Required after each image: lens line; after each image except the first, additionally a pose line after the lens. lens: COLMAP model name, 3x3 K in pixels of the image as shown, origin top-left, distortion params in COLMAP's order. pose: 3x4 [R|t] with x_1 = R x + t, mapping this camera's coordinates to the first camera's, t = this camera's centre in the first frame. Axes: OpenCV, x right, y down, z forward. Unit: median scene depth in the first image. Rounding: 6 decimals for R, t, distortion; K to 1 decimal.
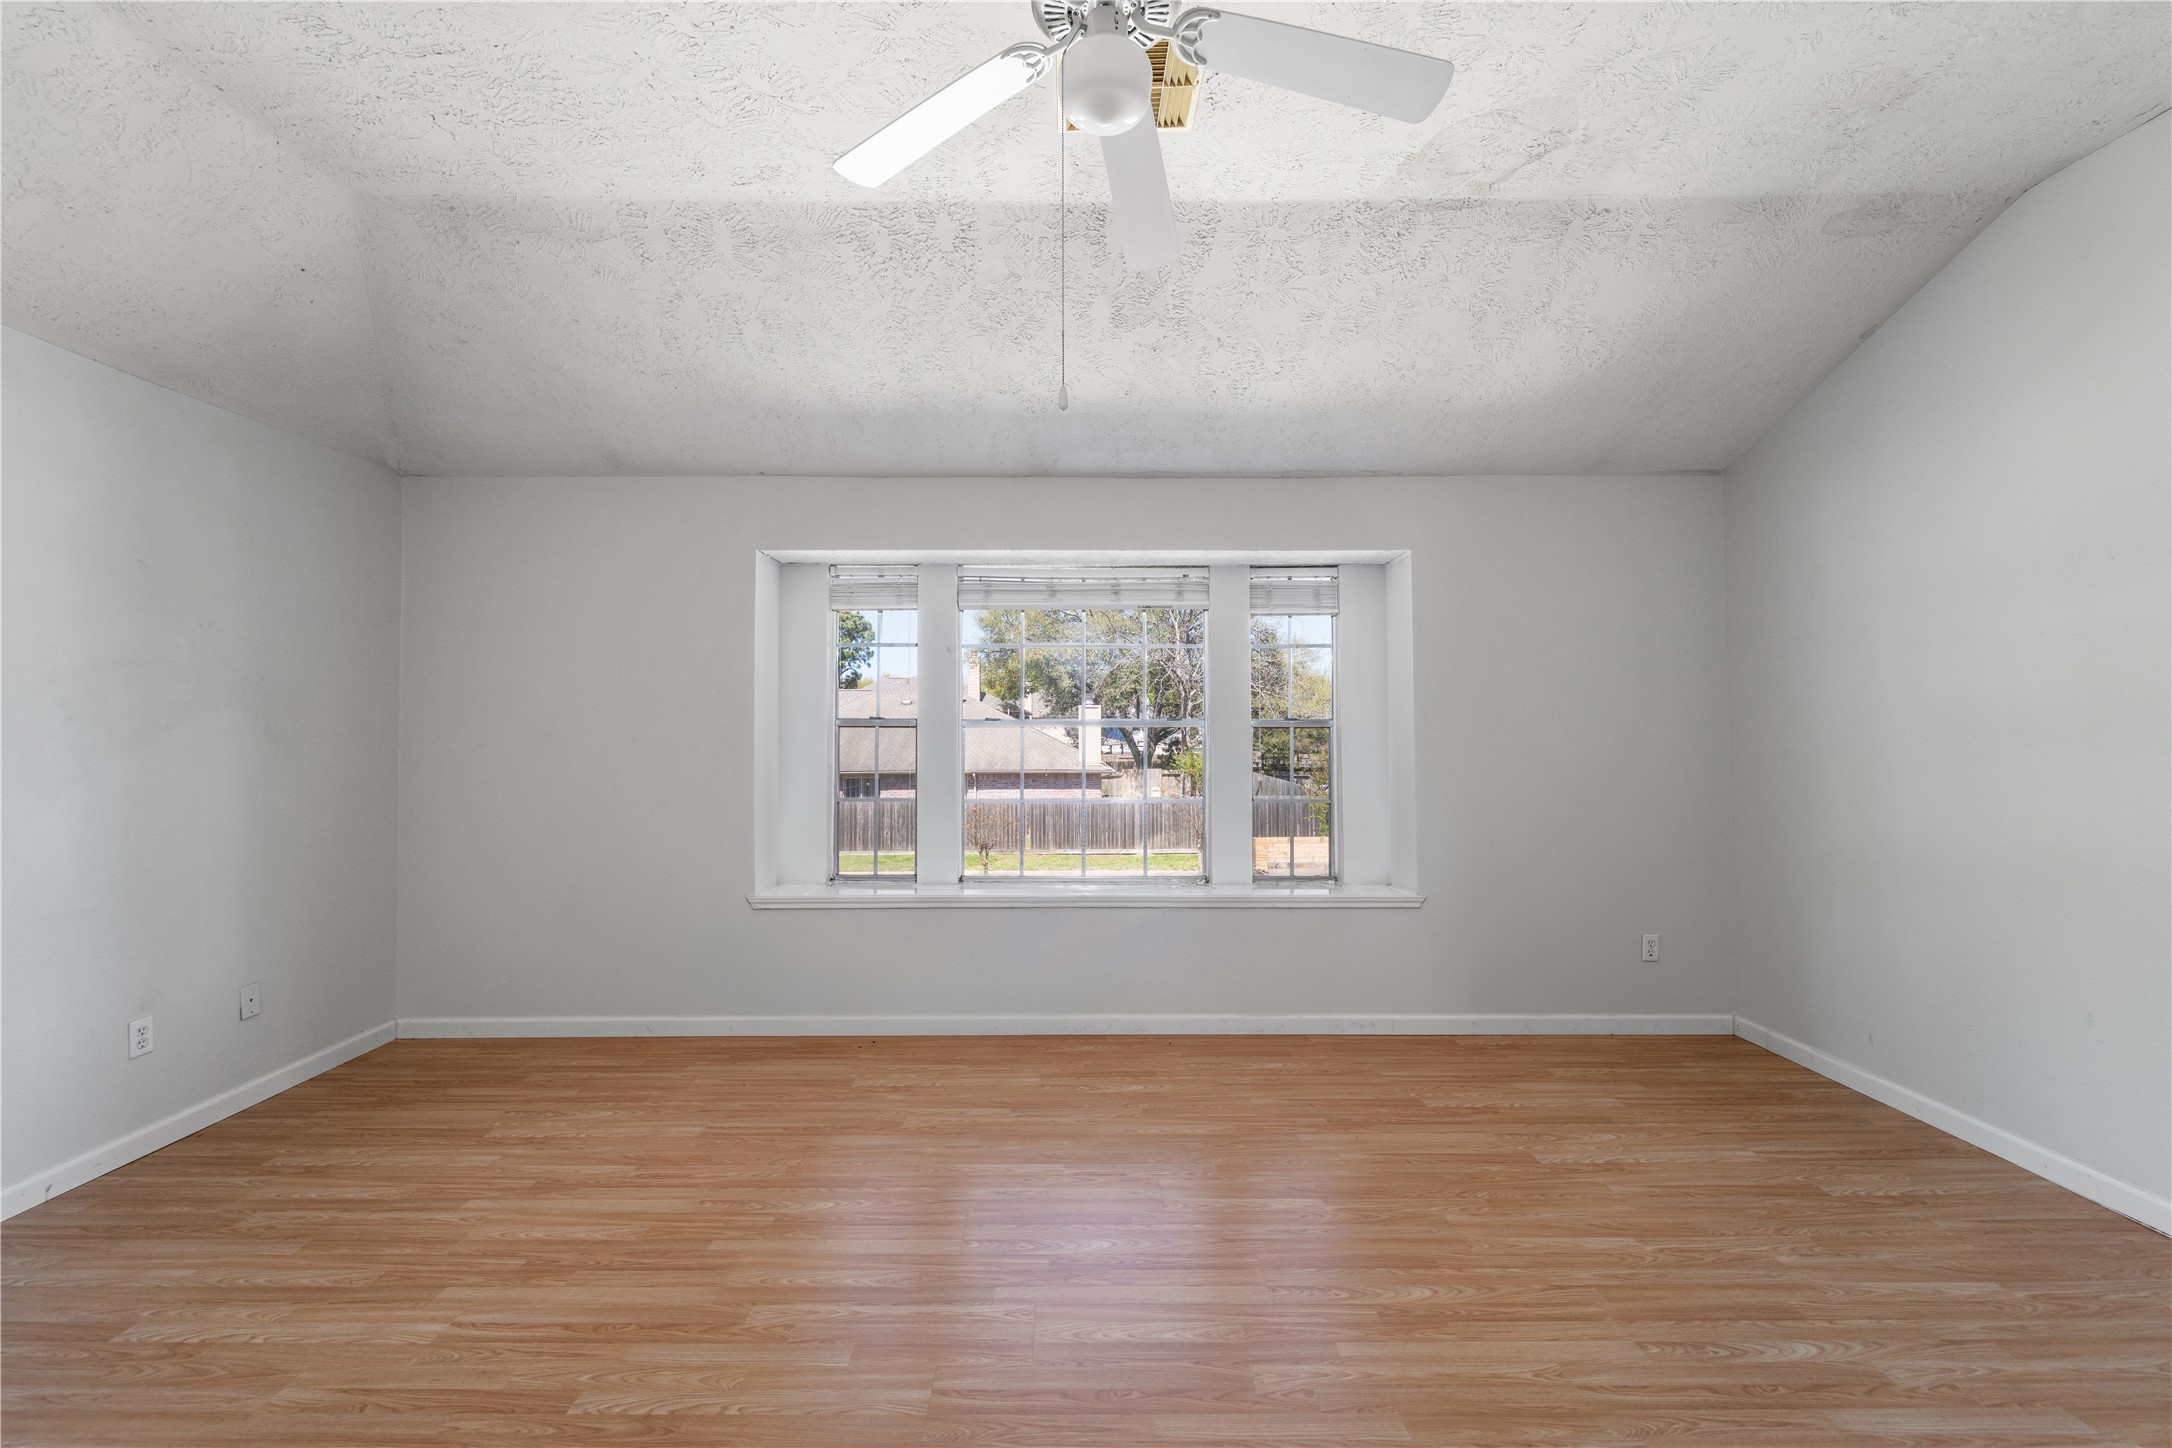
lens RADIAL K [[881.3, 0, 1084.1], [0, 881.3, 718.1], [0, 0, 1]] dist [-0.000214, -0.000543]
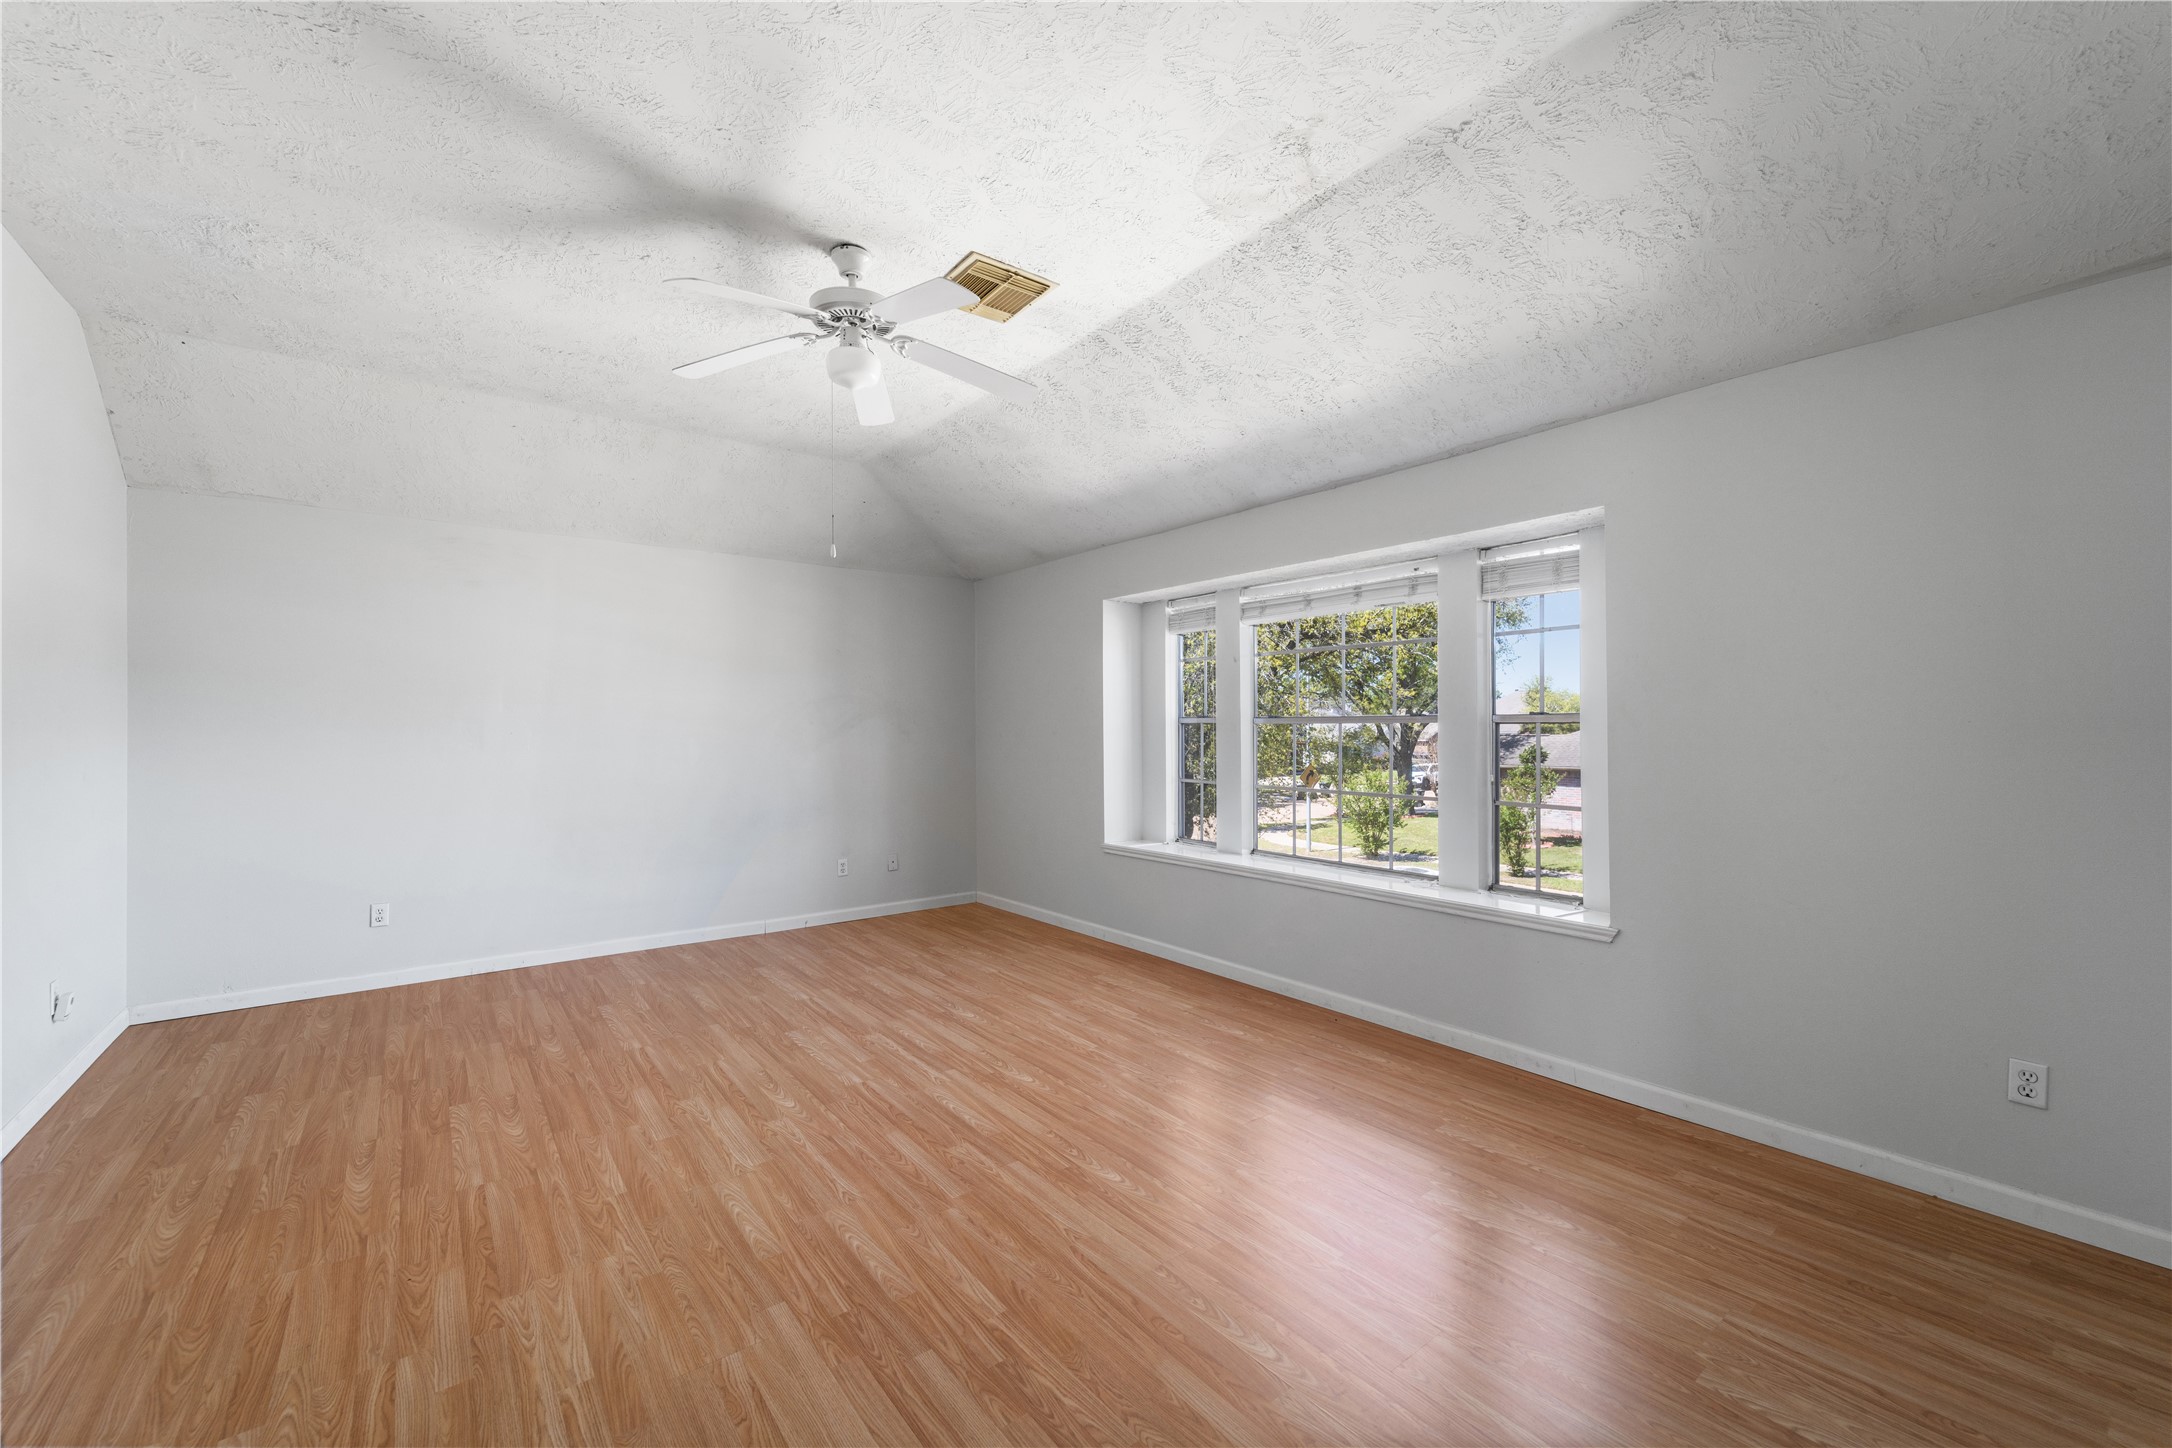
lens RADIAL K [[881.3, 0, 1093.9], [0, 881.3, 728.8], [0, 0, 1]] dist [-0.000214, -0.000543]
pose [[0.603569, 0.000909, -0.797311, 0.867815], [0.015313, 0.999802, 0.012731, -0.001683], [0.797164, -0.019894, 0.603435, 0.147891]]
